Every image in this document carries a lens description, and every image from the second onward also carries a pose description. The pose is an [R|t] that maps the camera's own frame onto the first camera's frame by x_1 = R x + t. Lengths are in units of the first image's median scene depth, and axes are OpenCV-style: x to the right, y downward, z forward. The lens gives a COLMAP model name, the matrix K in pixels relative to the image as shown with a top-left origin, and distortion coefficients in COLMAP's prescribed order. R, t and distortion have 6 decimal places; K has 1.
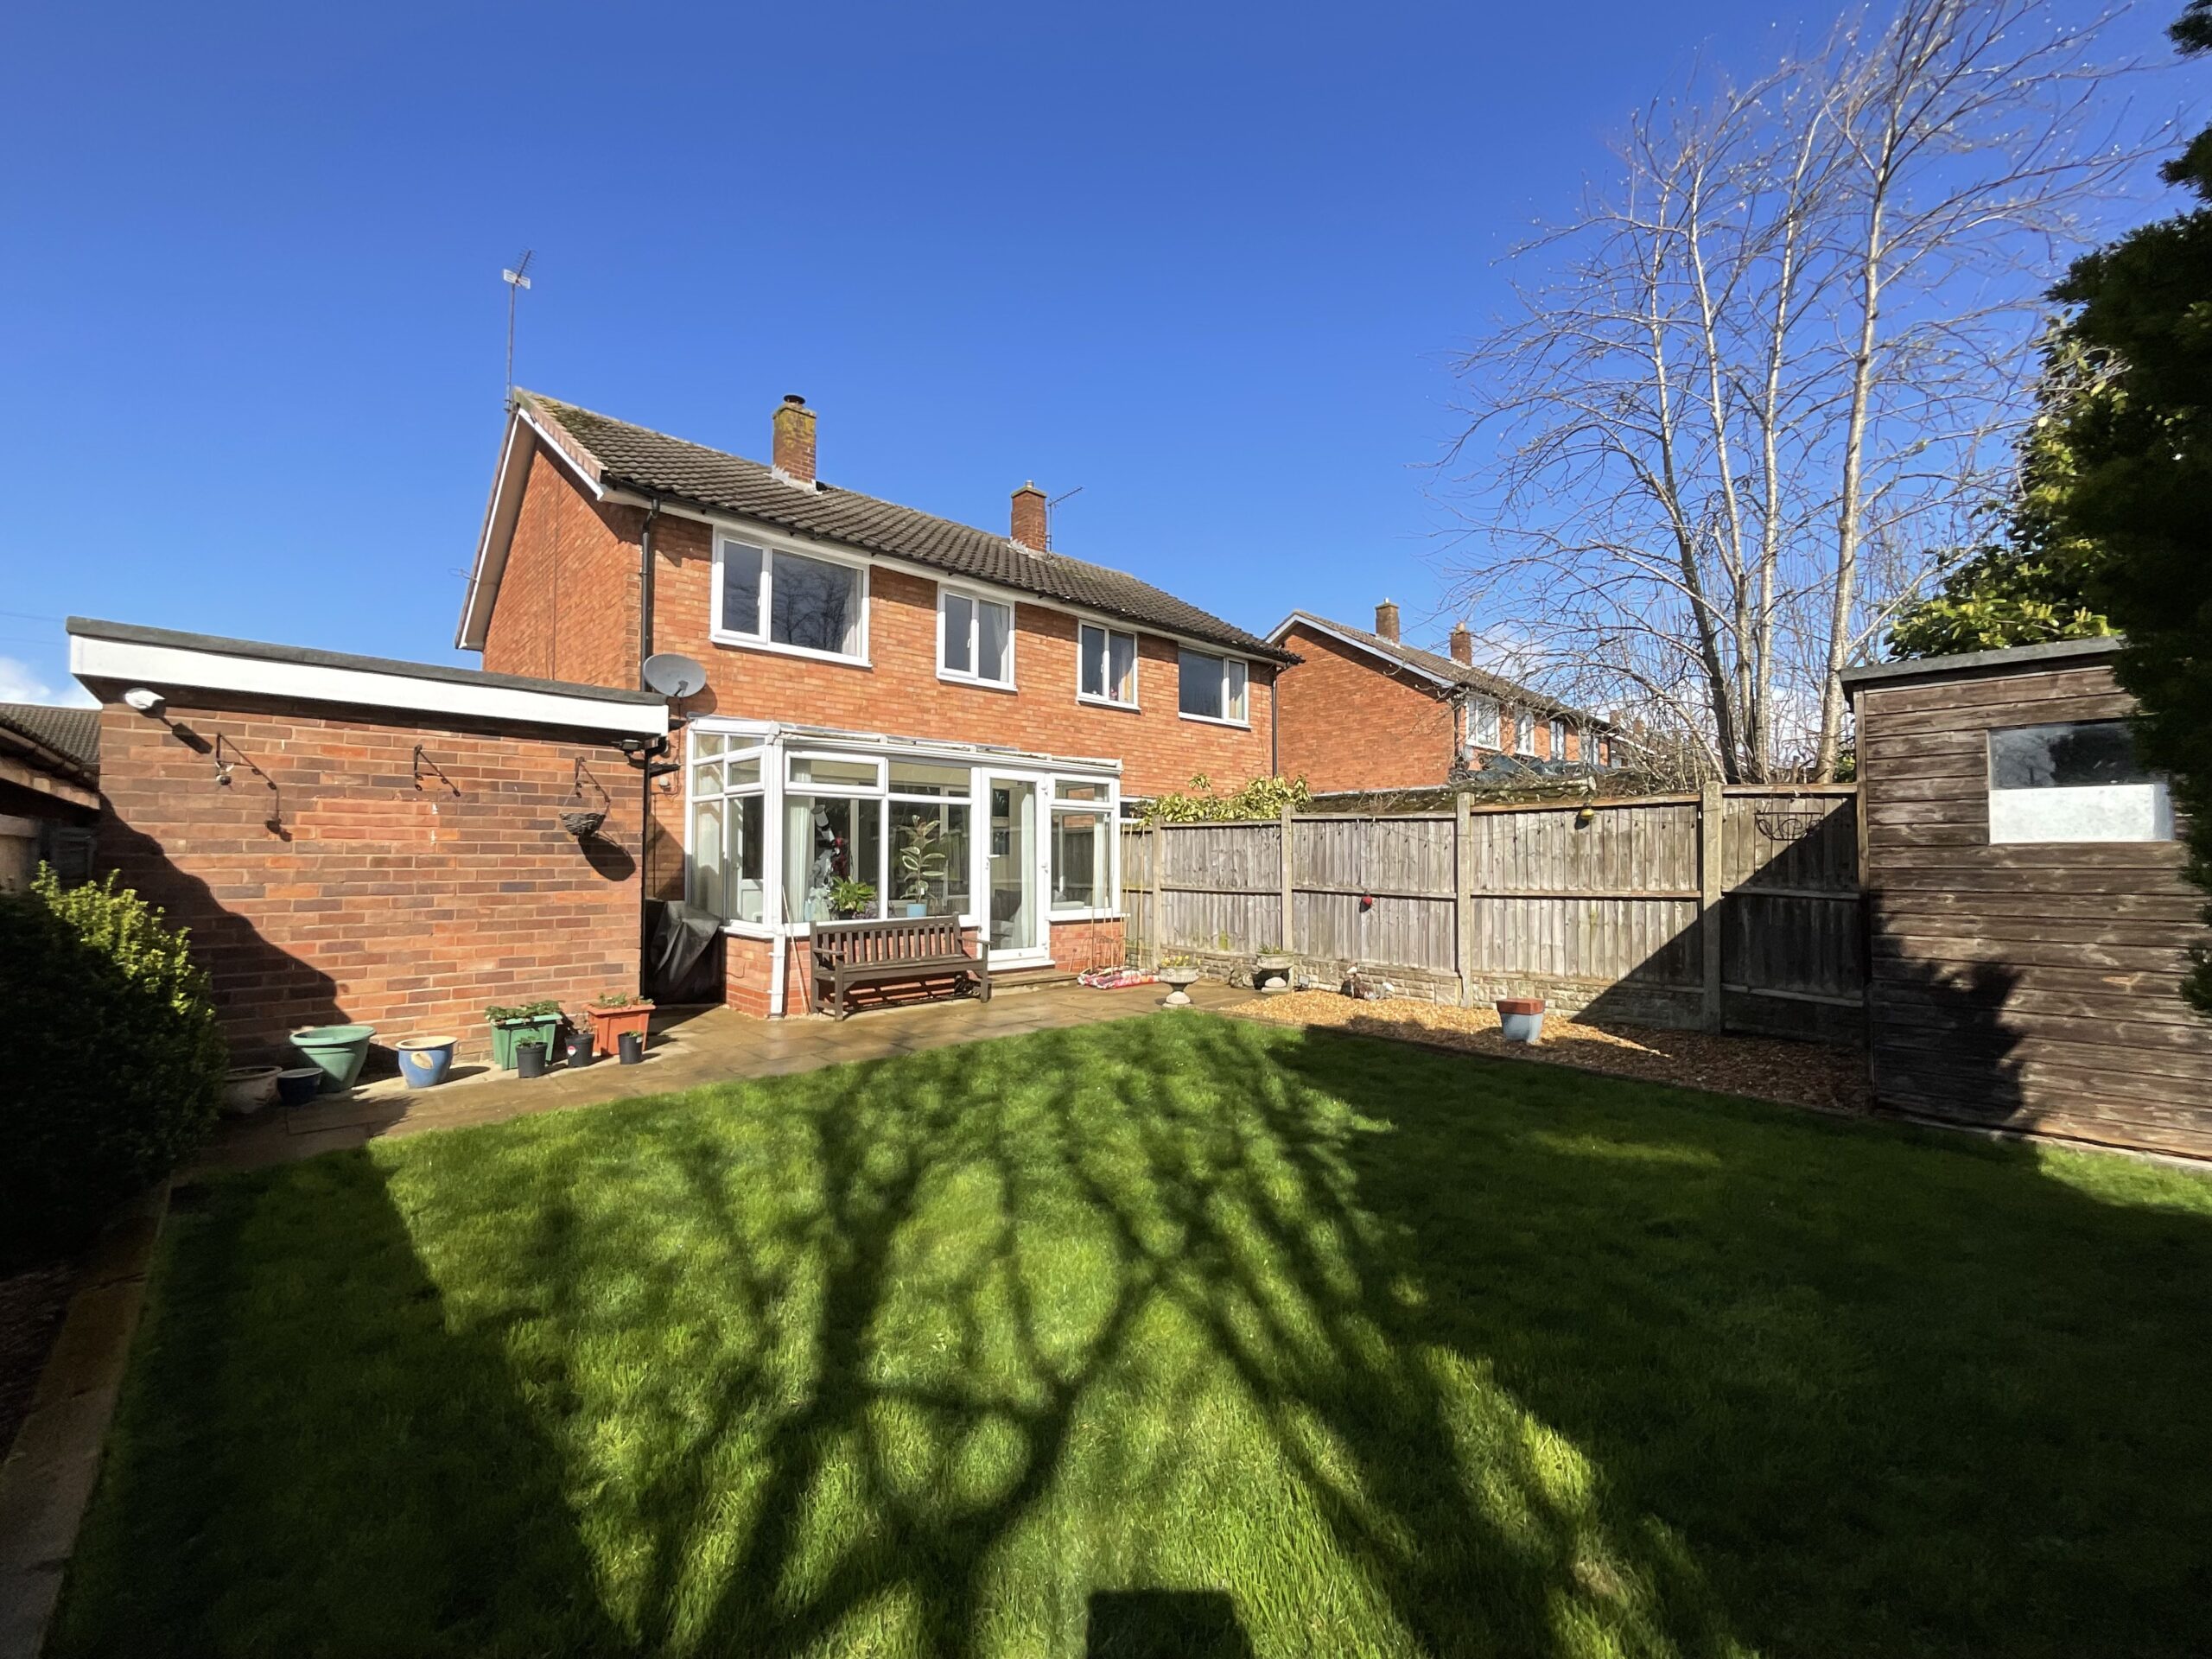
lens RADIAL K [[907.1, 0, 1103.5], [0, 907.1, 827.0], [0, 0, 1]] dist [-0.000443, 0.000864]
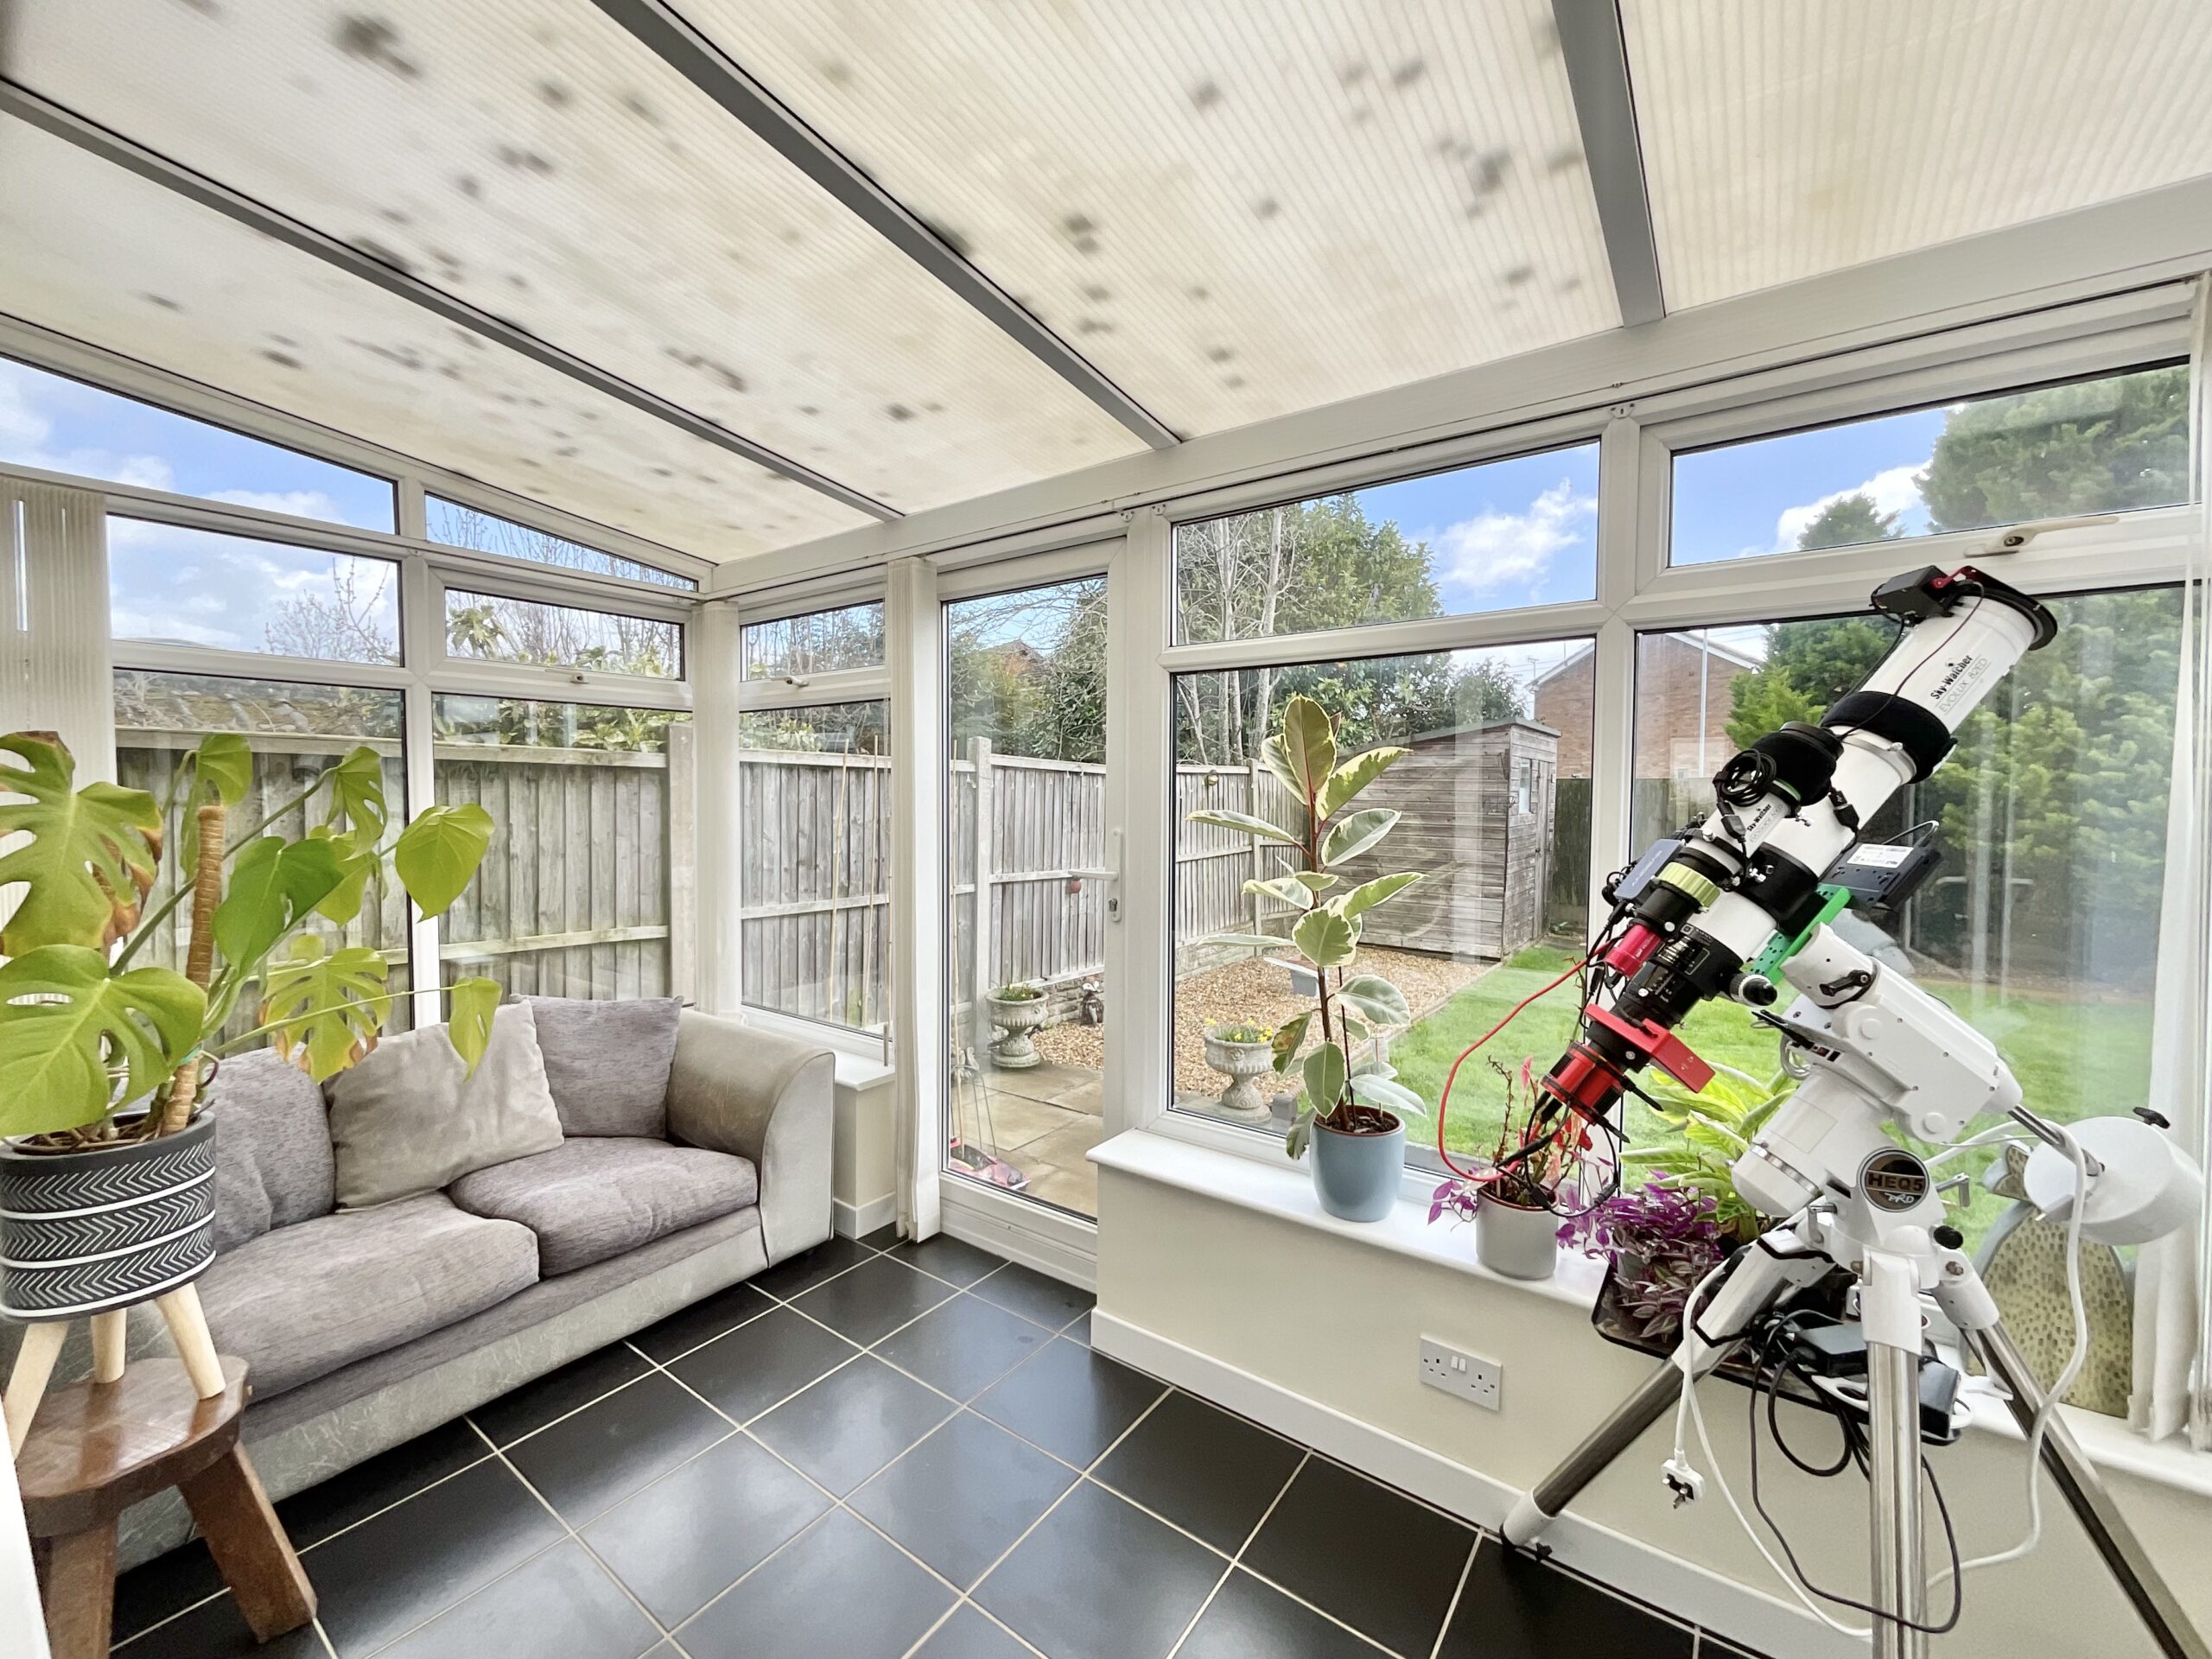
lens RADIAL K [[907.1, 0, 1103.5], [0, 907.1, 827.0], [0, 0, 1]] dist [-0.000443, 0.000864]
pose [[-0.191077, -0.038801, 0.980808, -0.484736], [-0.041731, 0.998636, 0.031377, 0.013501], [-0.980688, -0.034935, -0.192435, 1.325156]]
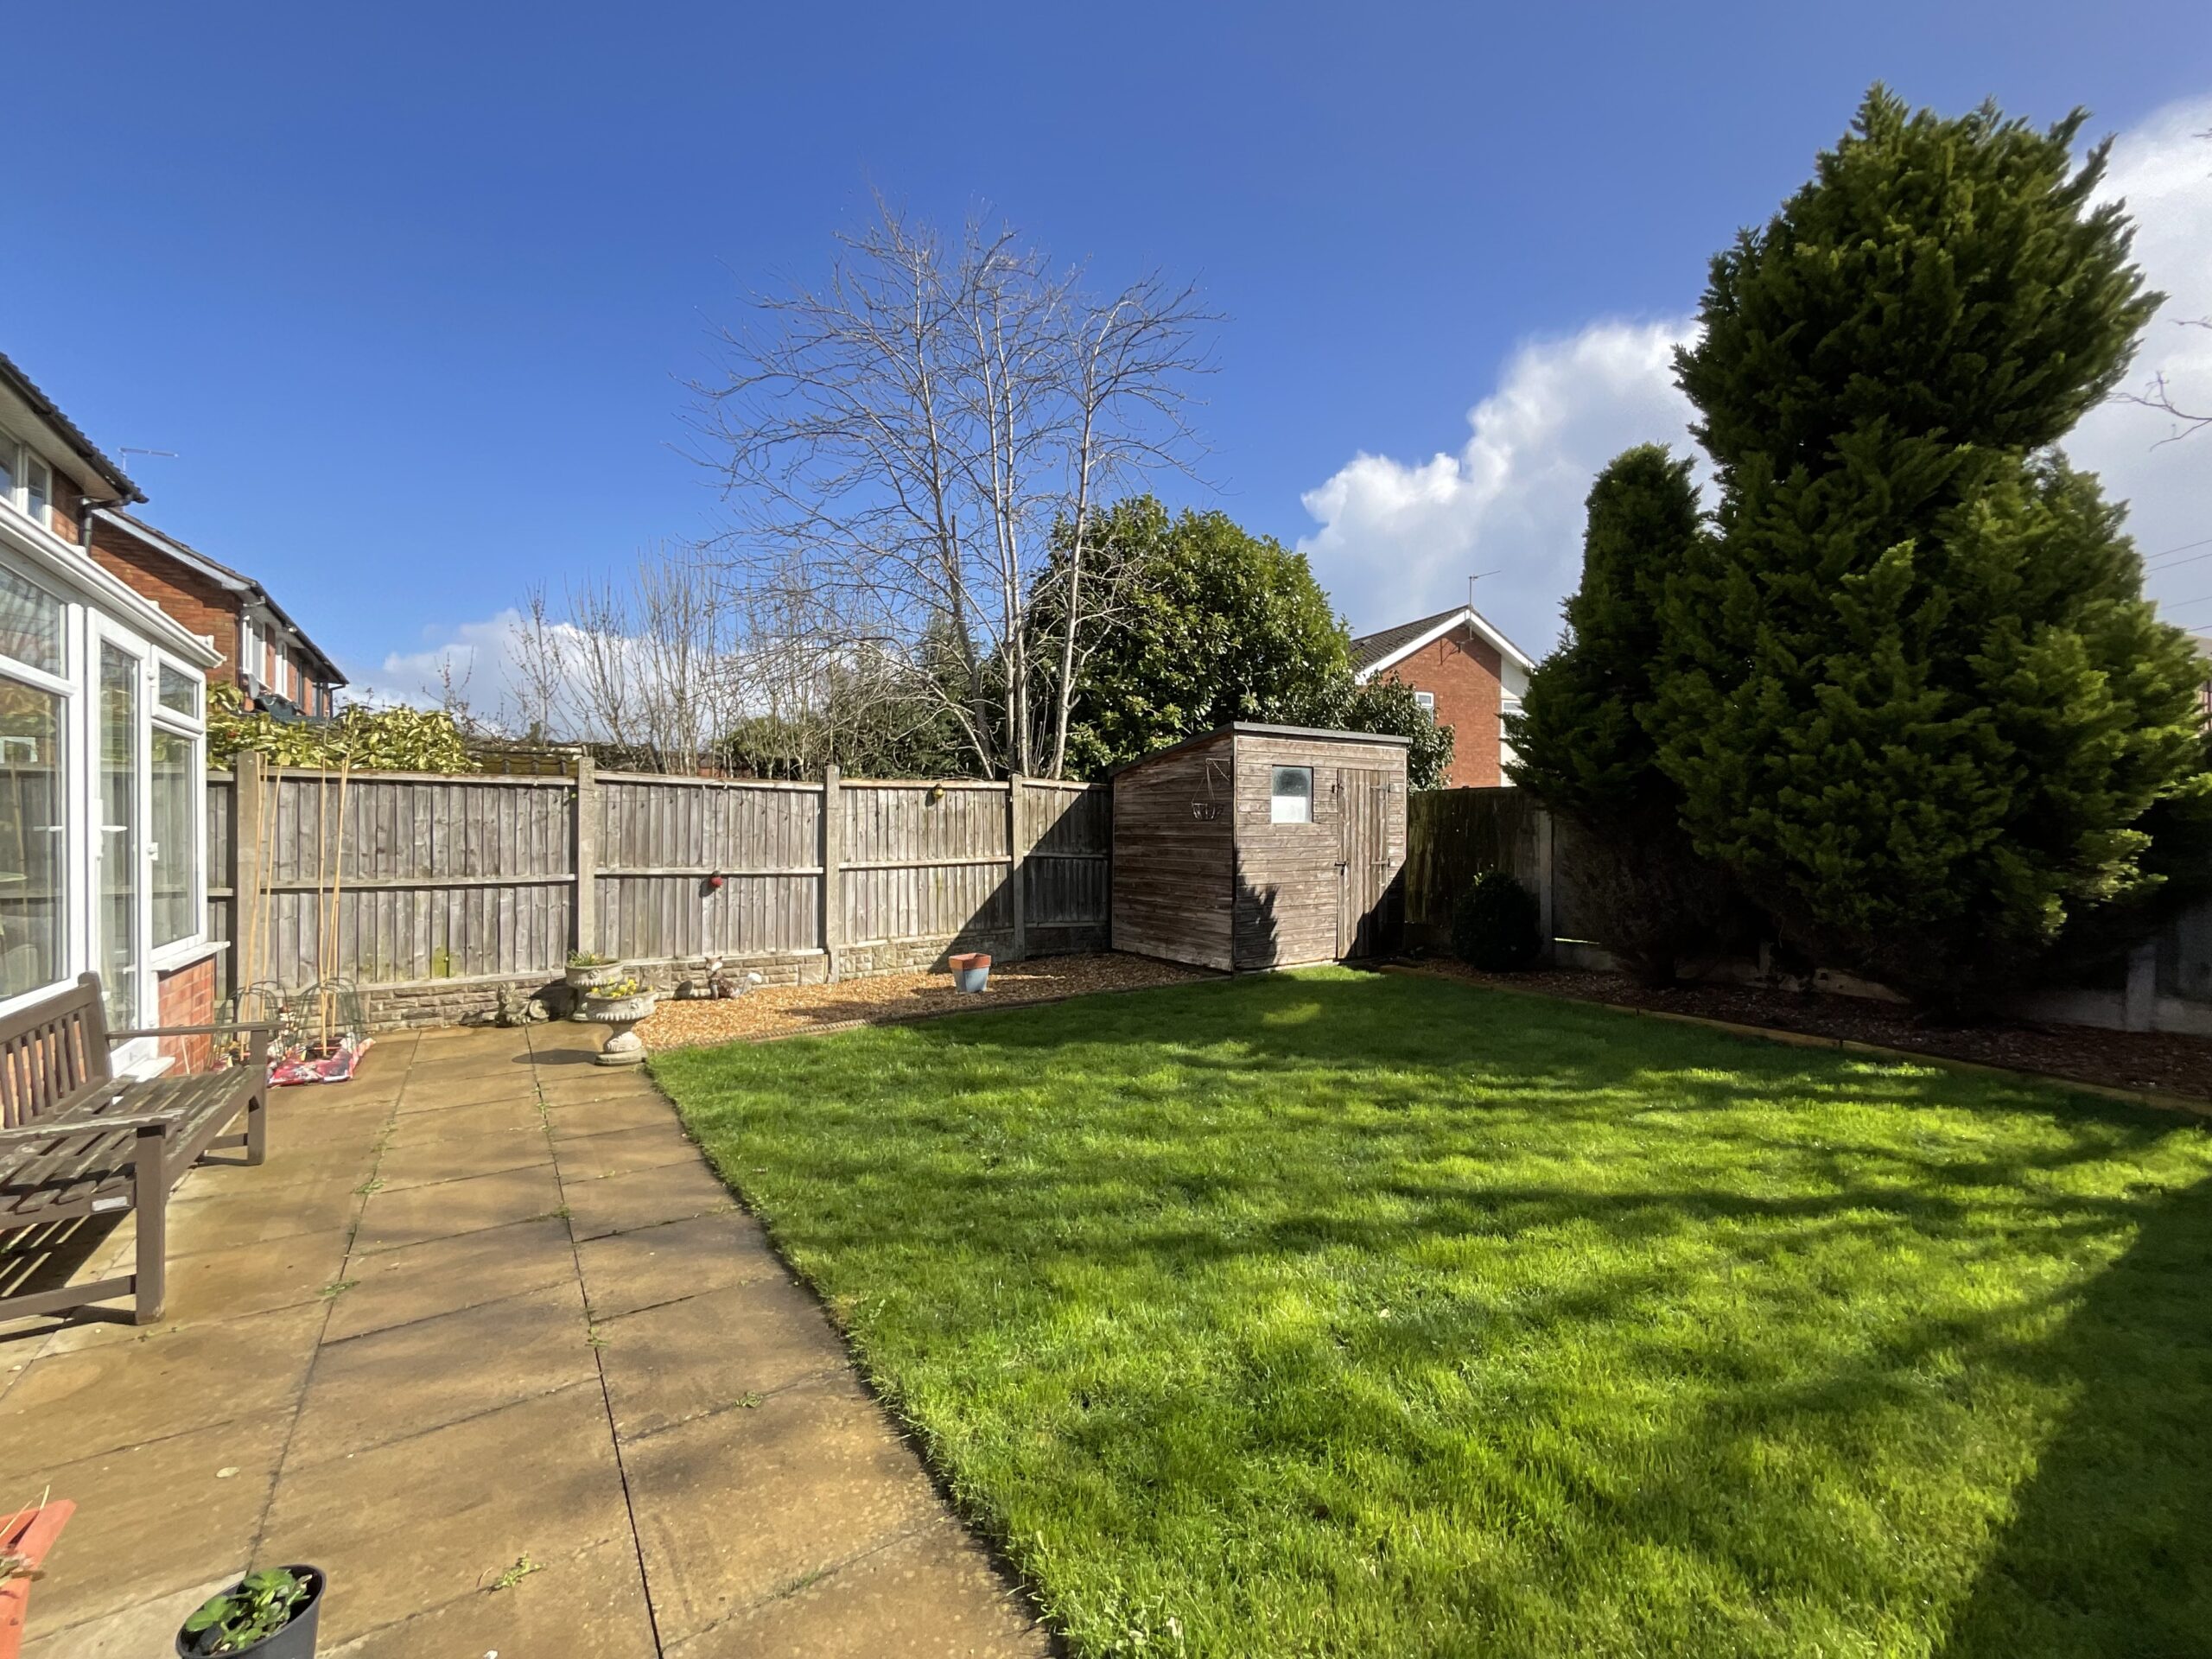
lens RADIAL K [[907.1, 0, 1103.5], [0, 907.1, 827.0], [0, 0, 1]] dist [-0.000443, 0.000864]
pose [[0.143507, 0.002597, 0.989646, -0.585805], [-0.033693, 0.999430, 0.002264, 0.018636], [-0.989076, -0.033669, 0.143513, 0.621213]]
